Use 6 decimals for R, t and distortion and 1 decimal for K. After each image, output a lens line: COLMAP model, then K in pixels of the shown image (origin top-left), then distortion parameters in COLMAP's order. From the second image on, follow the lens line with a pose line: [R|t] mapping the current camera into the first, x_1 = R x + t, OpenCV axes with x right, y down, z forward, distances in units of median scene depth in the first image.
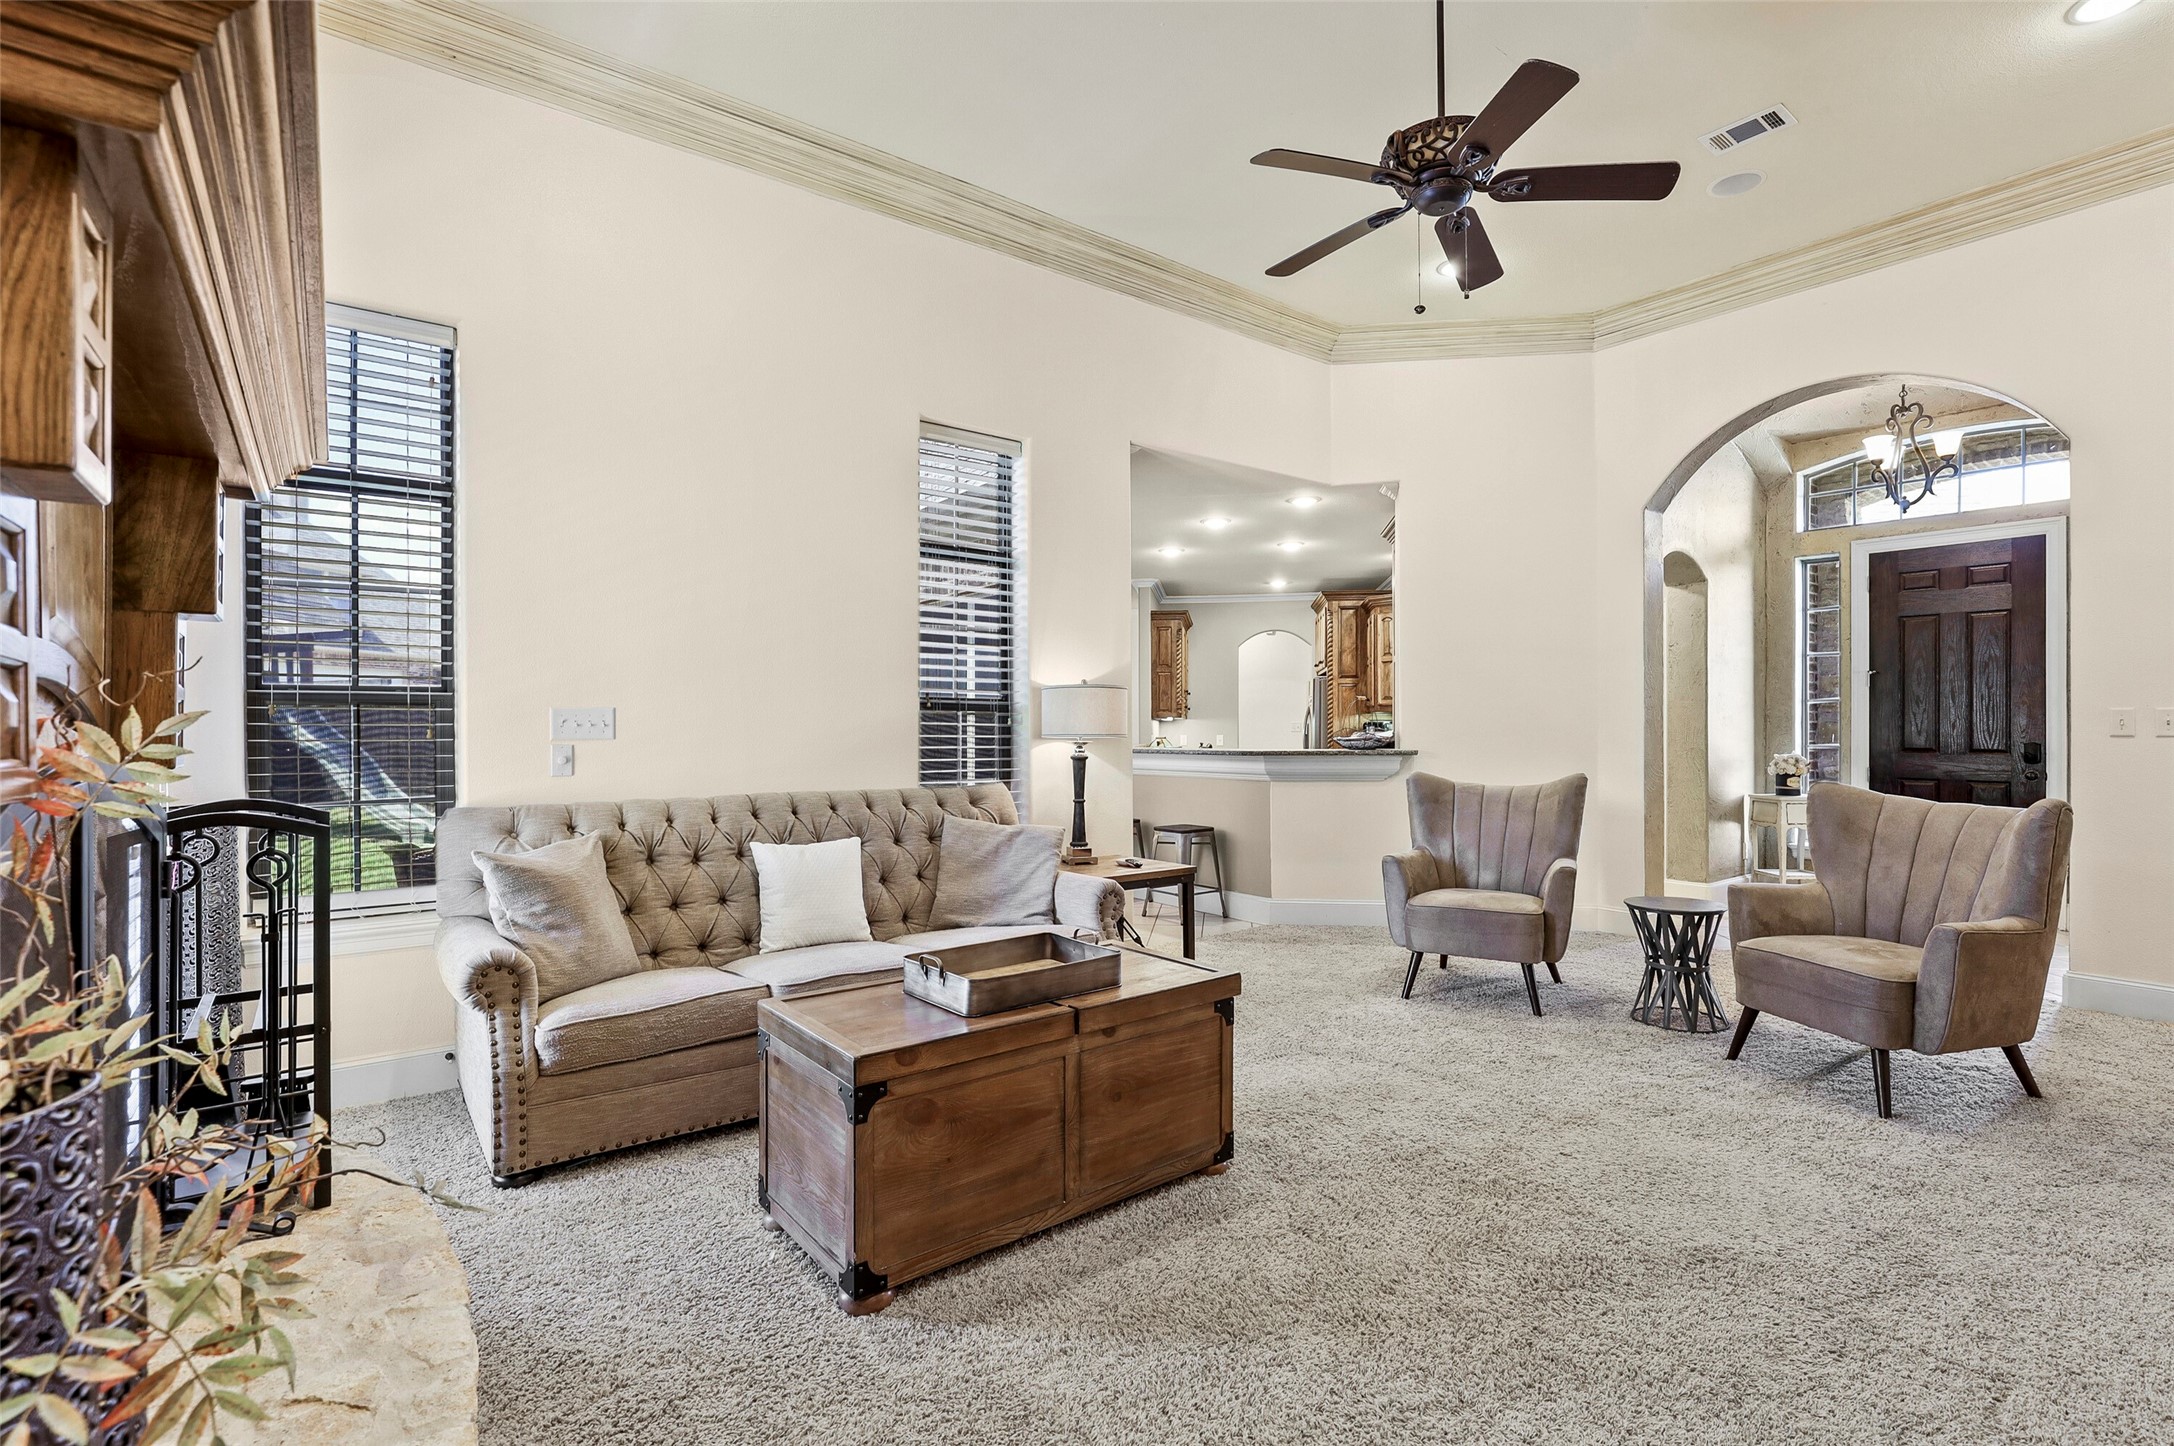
lens RADIAL K [[990.1, 0, 1093.4], [0, 990.1, 730.1], [0, 0, 1]] dist [-0.015649, 0.002261]
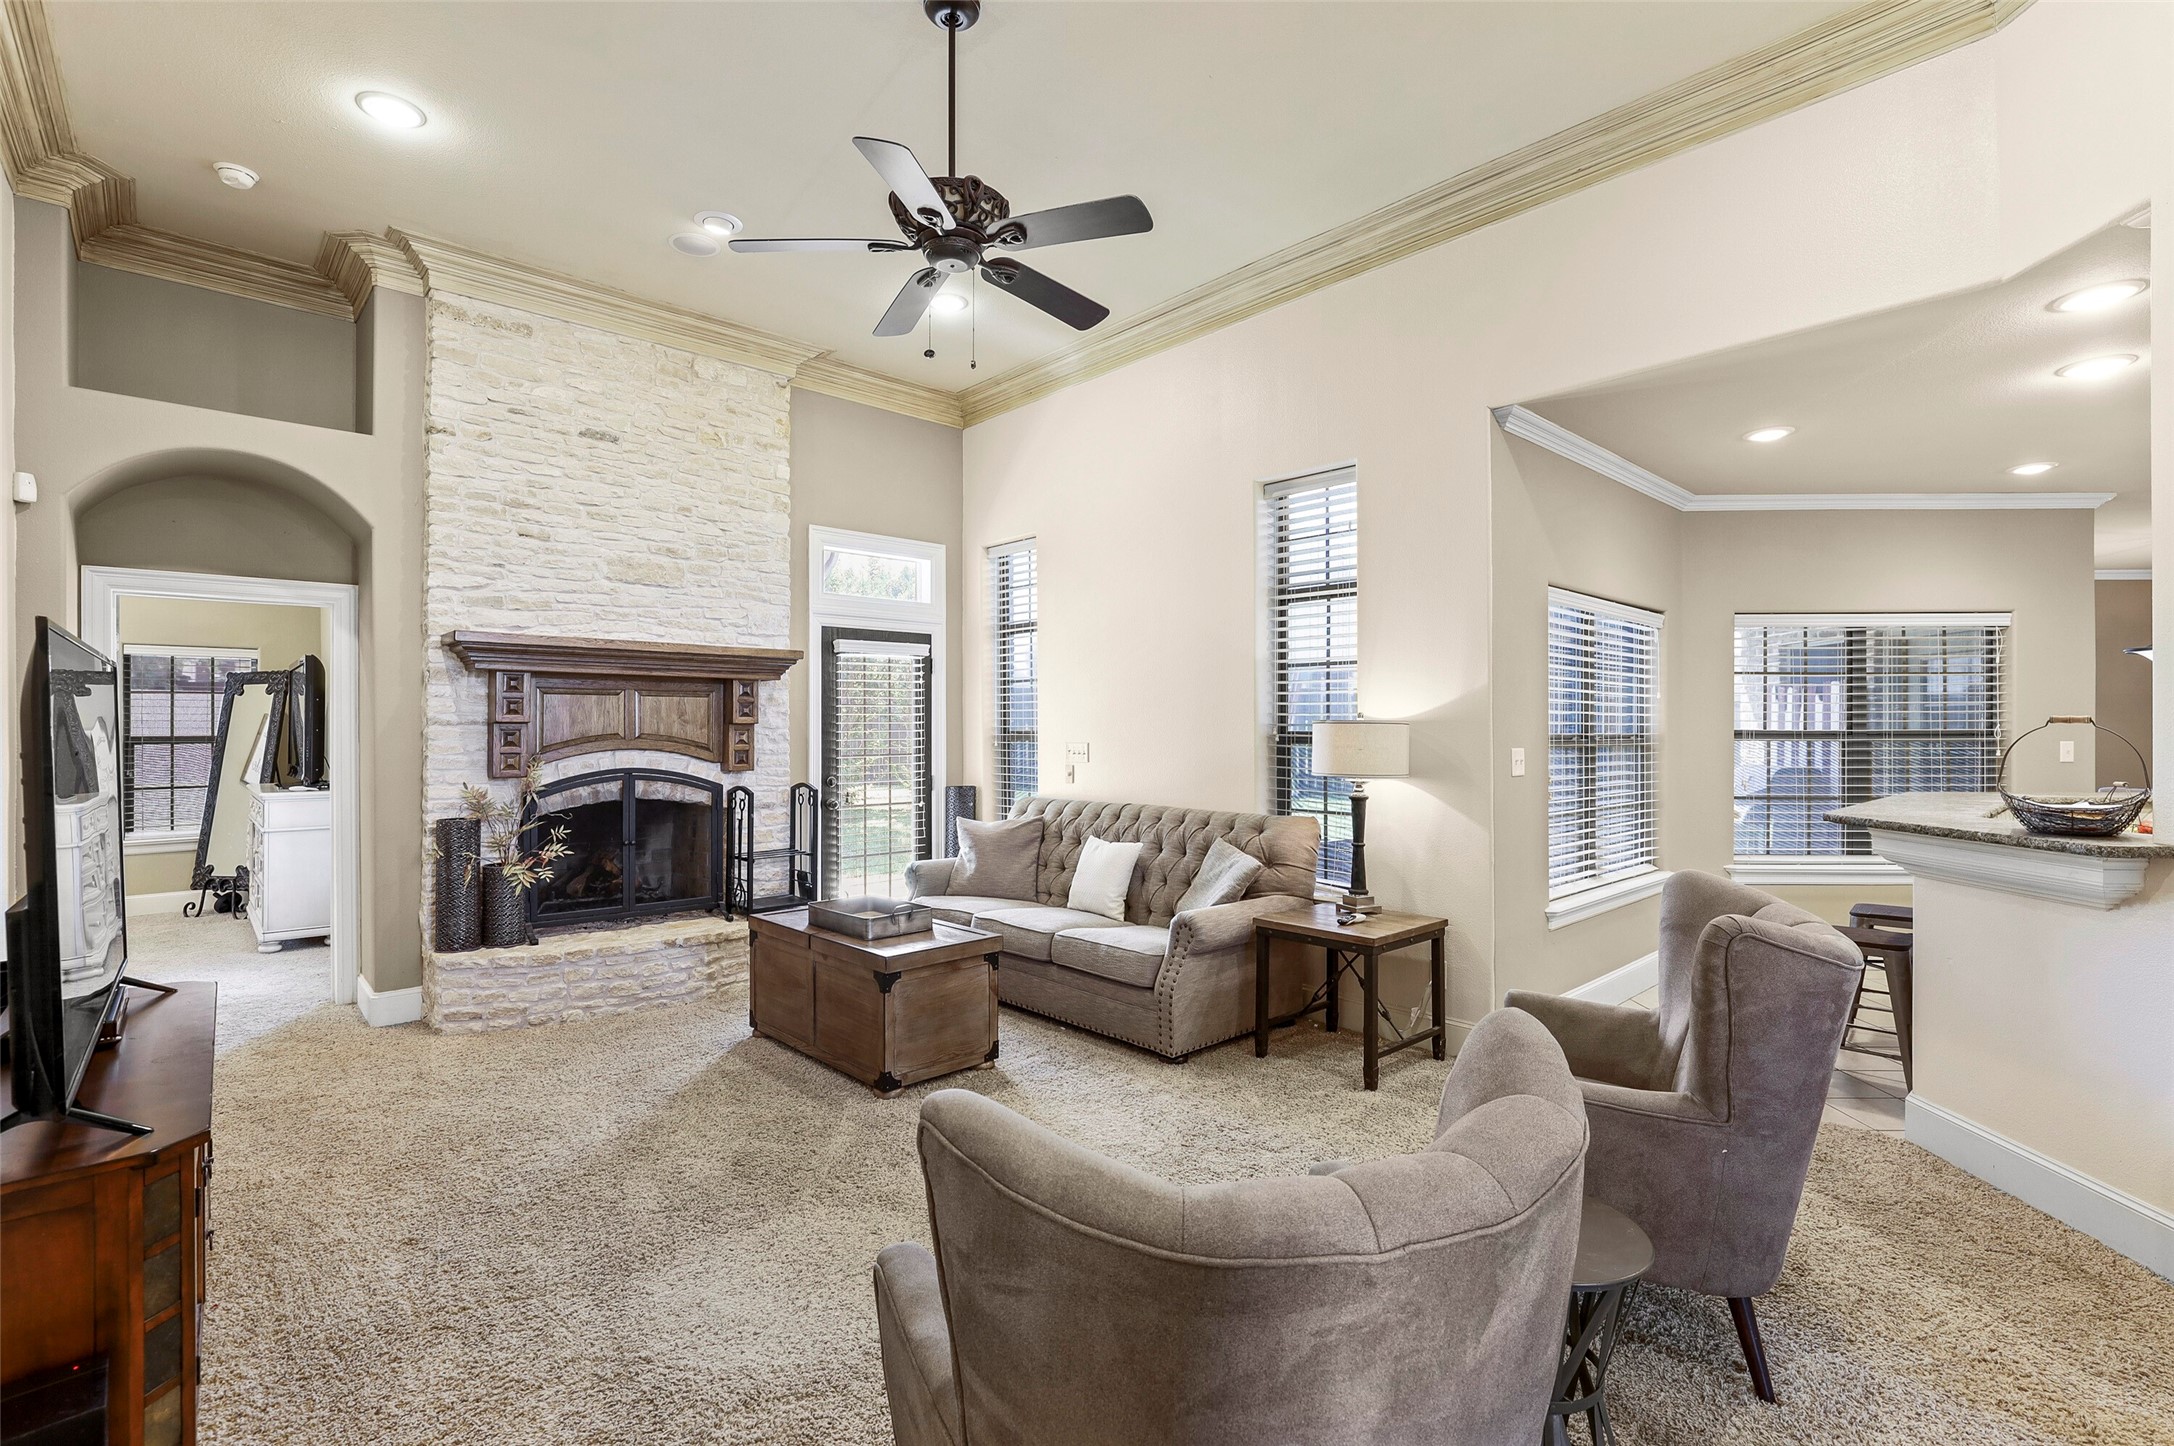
lens RADIAL K [[990.1, 0, 1089.9], [0, 990.1, 714.9], [0, 0, 1]] dist [-0.015649, 0.002261]
pose [[0.094546, -0.010192, -0.995468, 0.950718], [-0.000489, 0.999947, -0.010284, -0.042079], [0.995520, 0.001460, 0.094536, 0.725204]]
